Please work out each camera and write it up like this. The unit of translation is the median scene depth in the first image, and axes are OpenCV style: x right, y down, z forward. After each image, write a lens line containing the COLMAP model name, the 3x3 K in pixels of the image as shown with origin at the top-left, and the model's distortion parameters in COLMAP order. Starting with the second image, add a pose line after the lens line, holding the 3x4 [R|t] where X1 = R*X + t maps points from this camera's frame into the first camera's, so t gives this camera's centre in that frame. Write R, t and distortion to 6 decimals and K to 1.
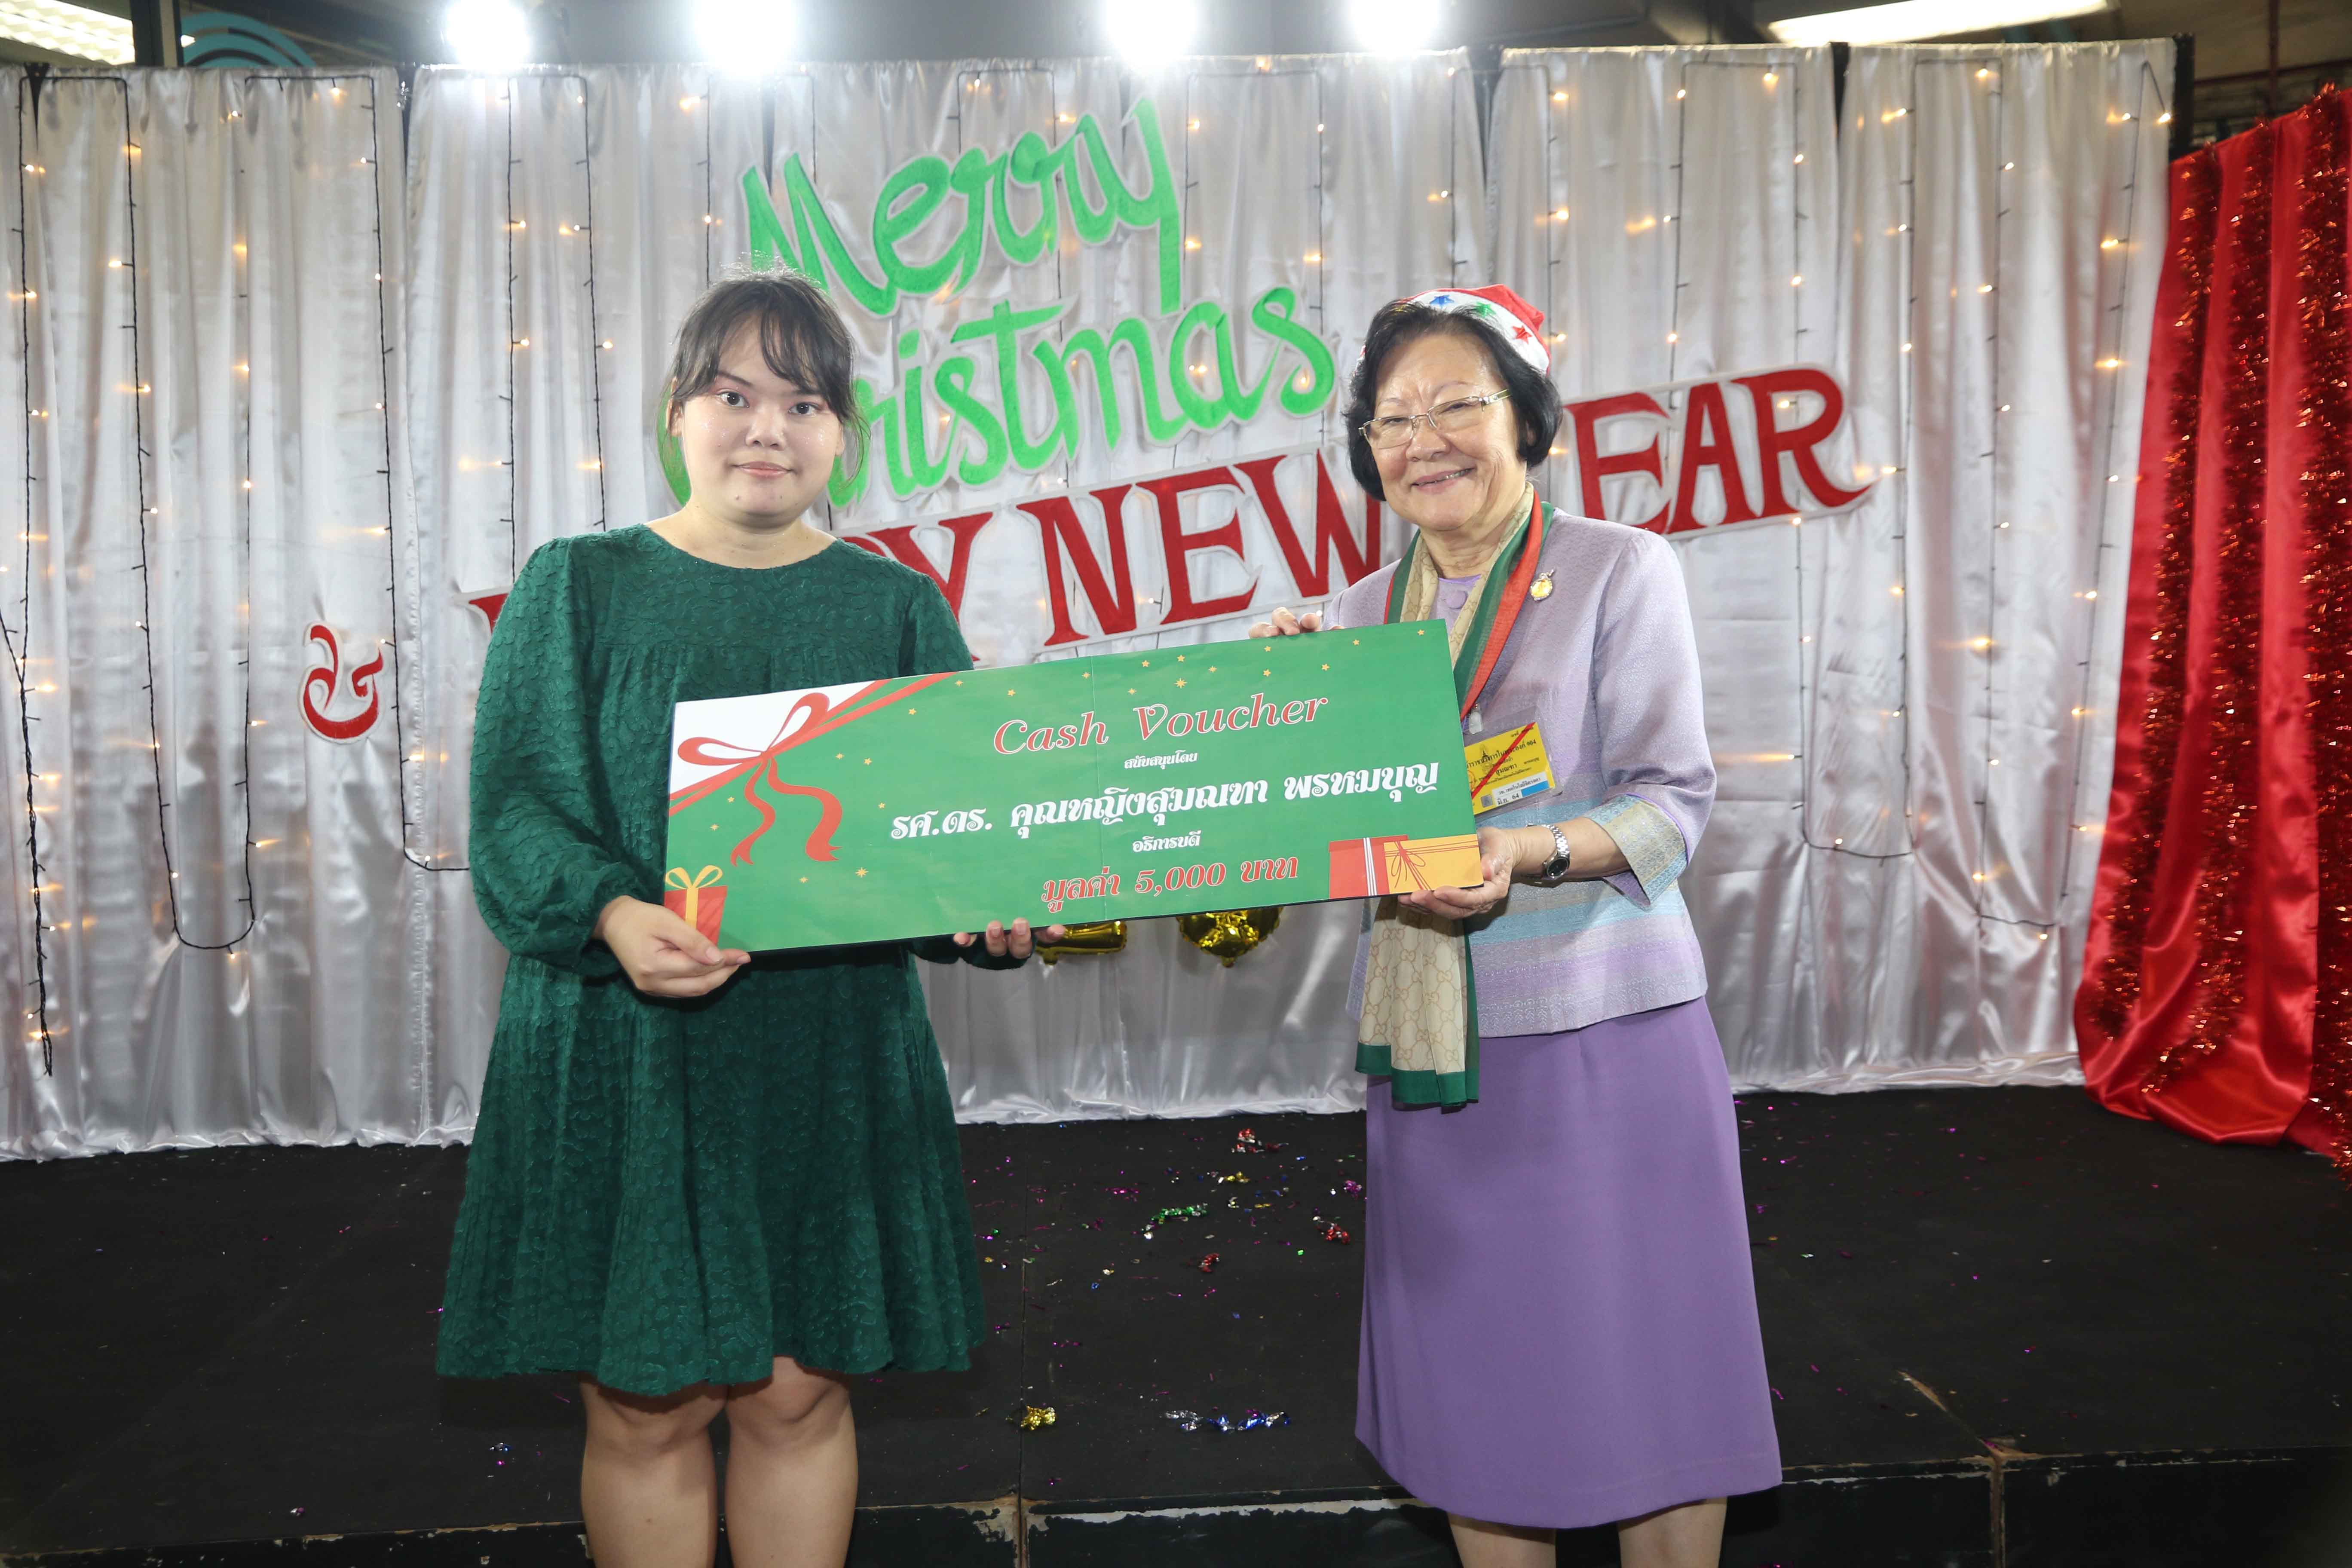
lens RADIAL K [[2250.9, 0, 1175.9], [0, 2250.9, 789.6], [0, 0, 1]] dist [-0.018502, 0.155338]
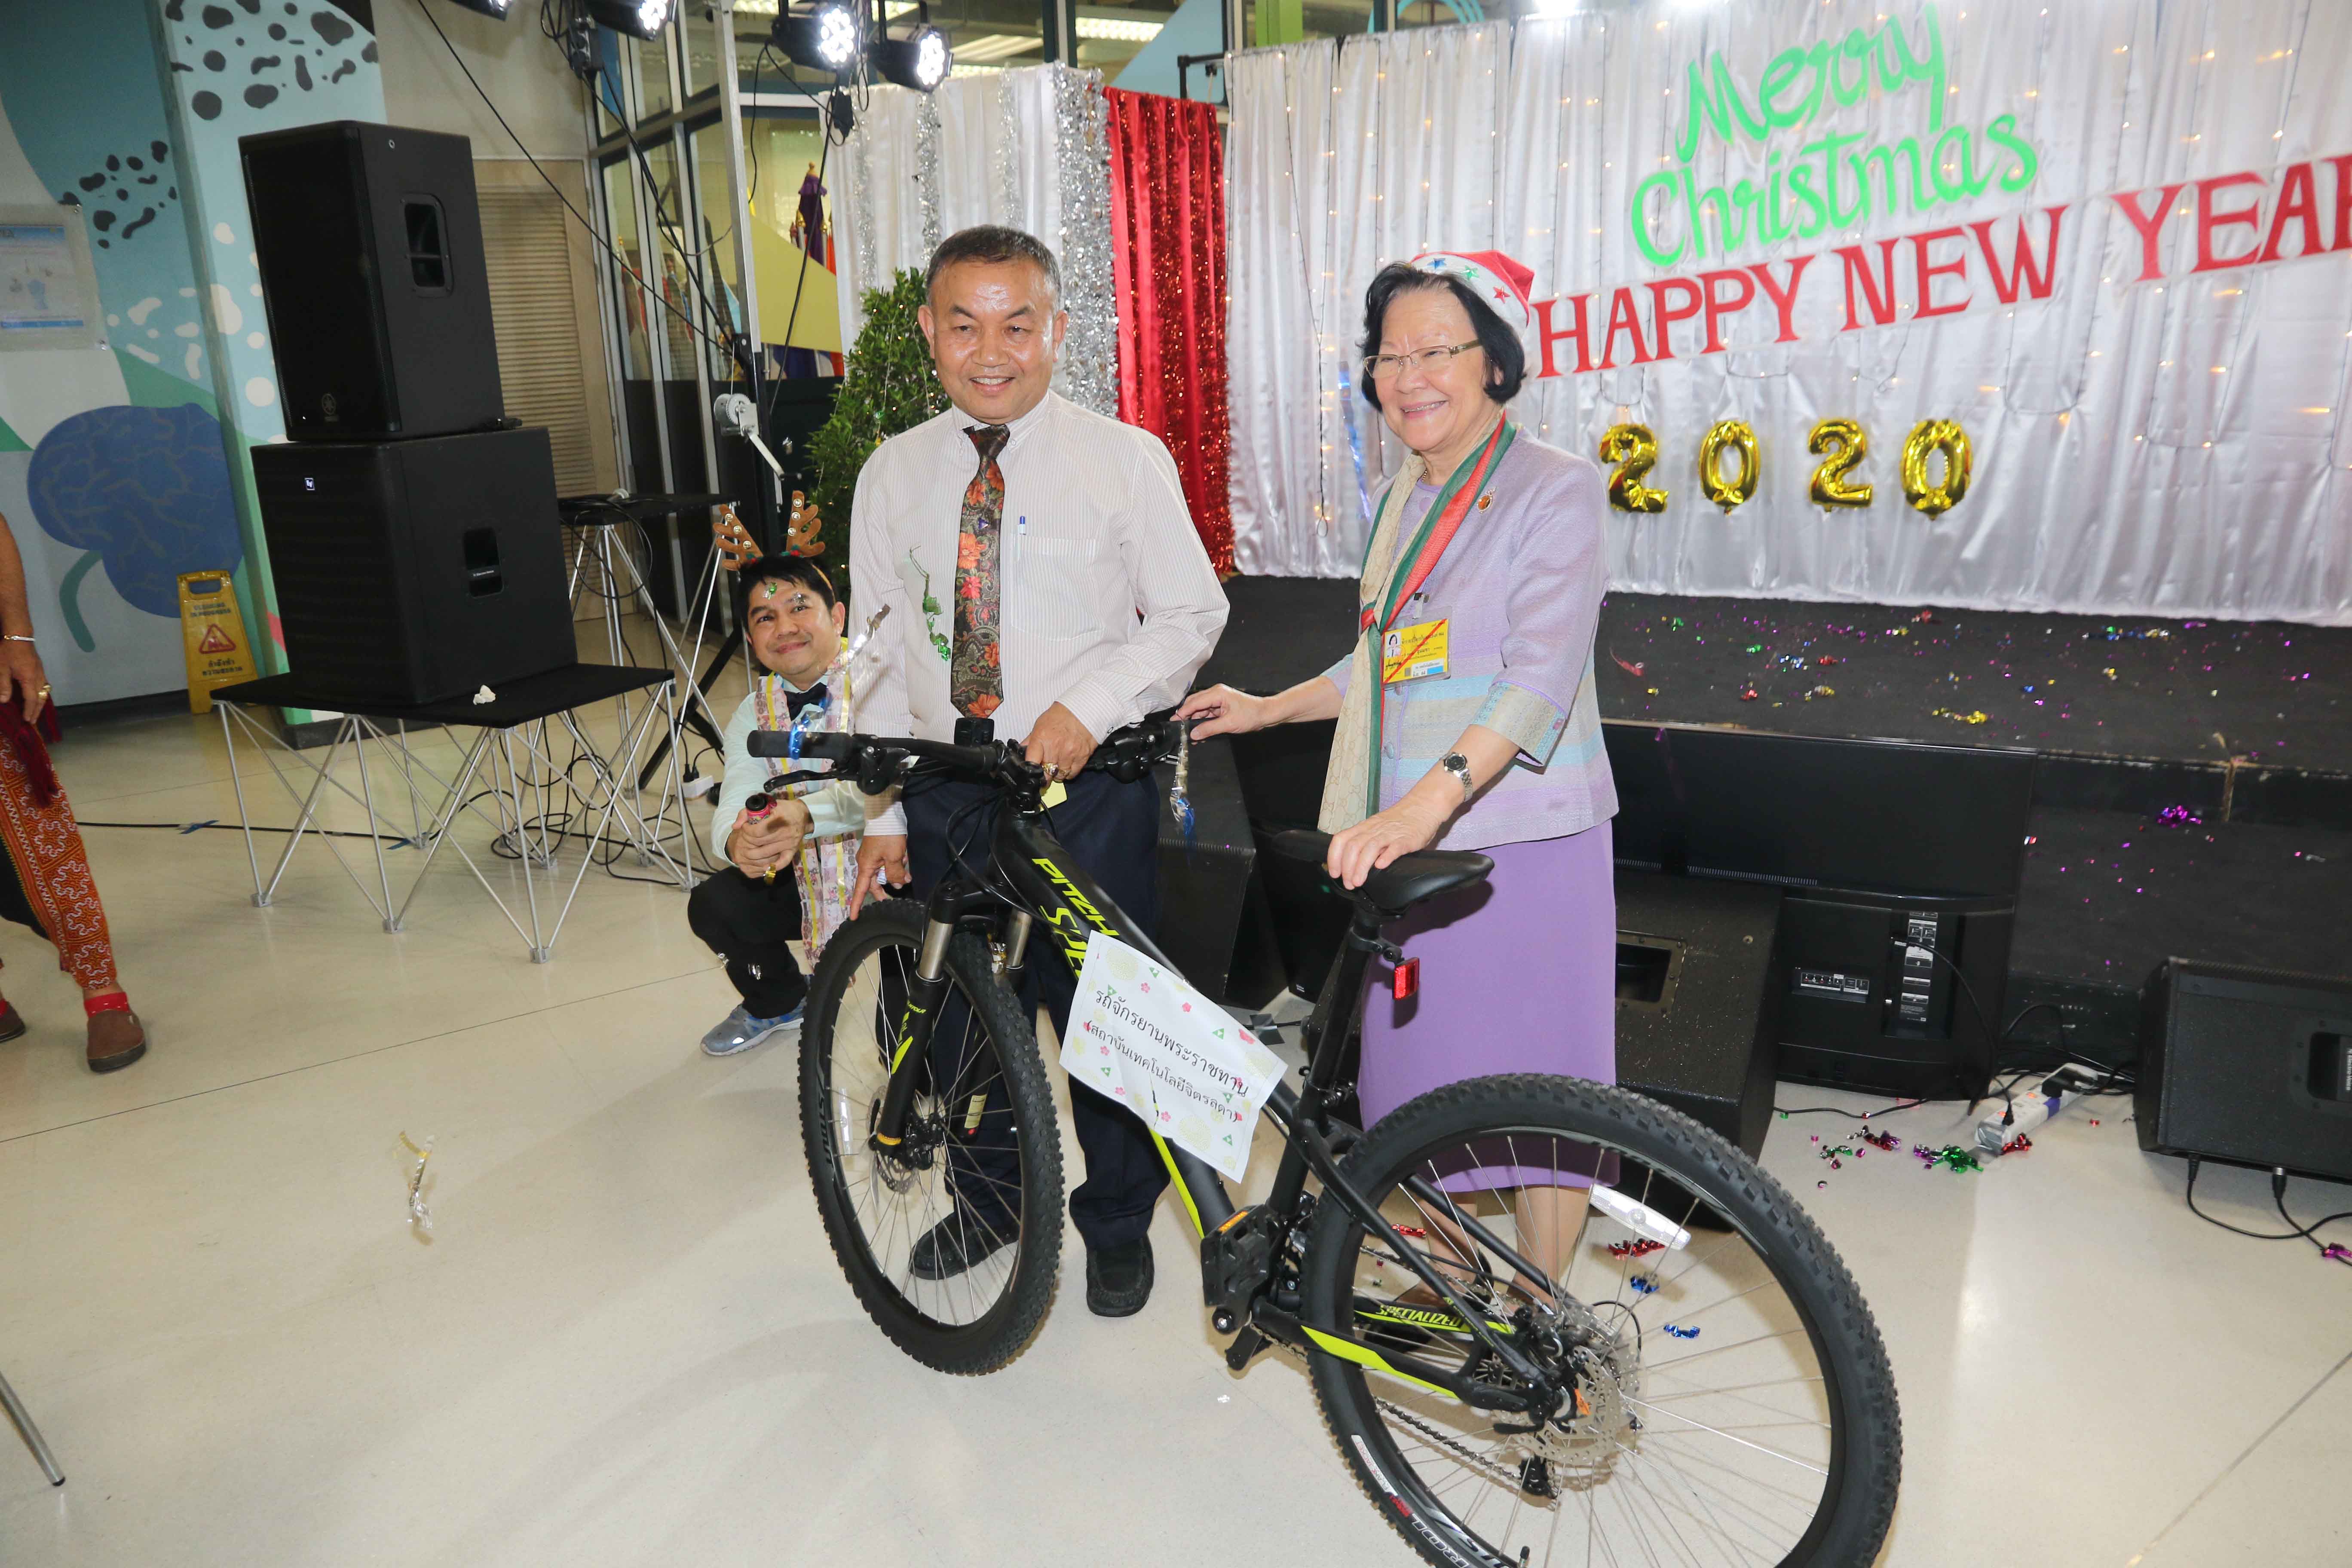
lens RADIAL K [[1591.0, 0, 1193.9], [0, 1591.0, 778.1], [0, 0, 1]] dist [-0.118381, 0.080782]
pose [[0.873614, 0.129500, -0.469072, 0.116362], [-0.021970, 0.973453, 0.227831, 0.011335], [0.486124, -0.188730, 0.853267, -0.358106]]
